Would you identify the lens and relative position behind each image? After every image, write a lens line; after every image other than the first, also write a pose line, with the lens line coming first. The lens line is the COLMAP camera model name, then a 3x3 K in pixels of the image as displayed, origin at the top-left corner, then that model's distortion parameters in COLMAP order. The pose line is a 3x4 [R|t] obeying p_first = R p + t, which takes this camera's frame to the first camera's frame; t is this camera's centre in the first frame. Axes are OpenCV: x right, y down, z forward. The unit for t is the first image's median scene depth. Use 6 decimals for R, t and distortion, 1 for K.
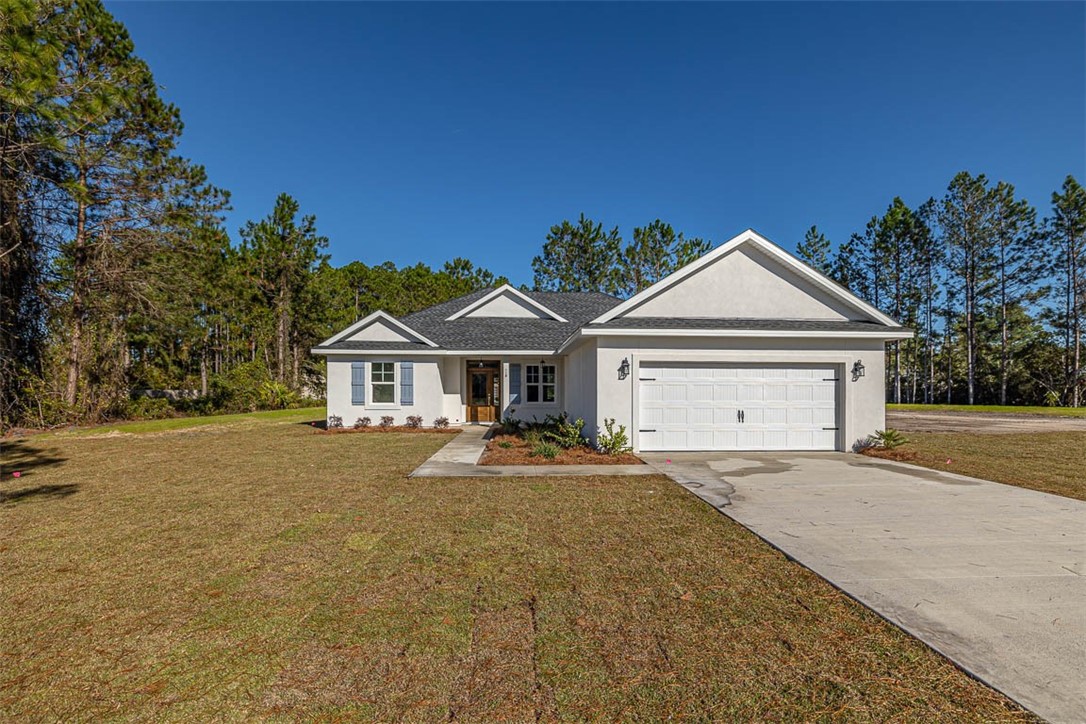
lens RADIAL K [[532.8, 0, 538.6], [0, 532.8, 383.9], [0, 0, 1]] dist [-0.002202, 0.000353]
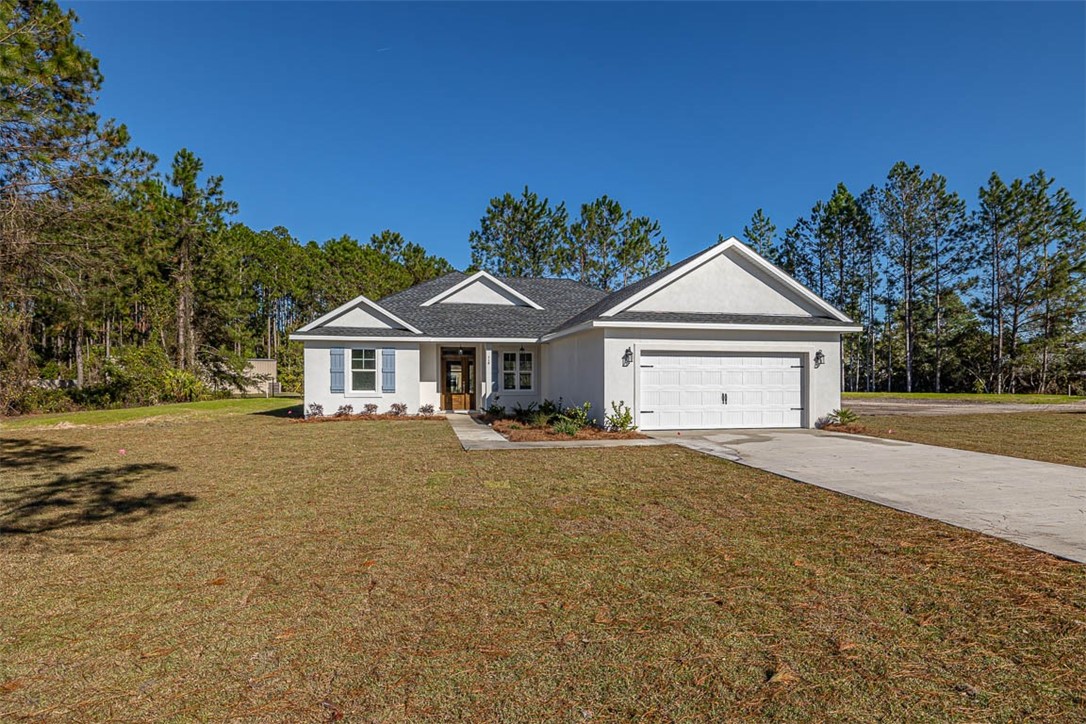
lens RADIAL K [[625.2, 0, 543.0], [0, 625.2, 367.4], [0, 0, 1]] dist [0.006766, -0.001205]
pose [[0.988457, 0.000744, 0.151498, -0.063476], [0.000607, 0.999960, -0.008871, 0.001673], [-0.151498, 0.008861, 0.988418, -0.081859]]
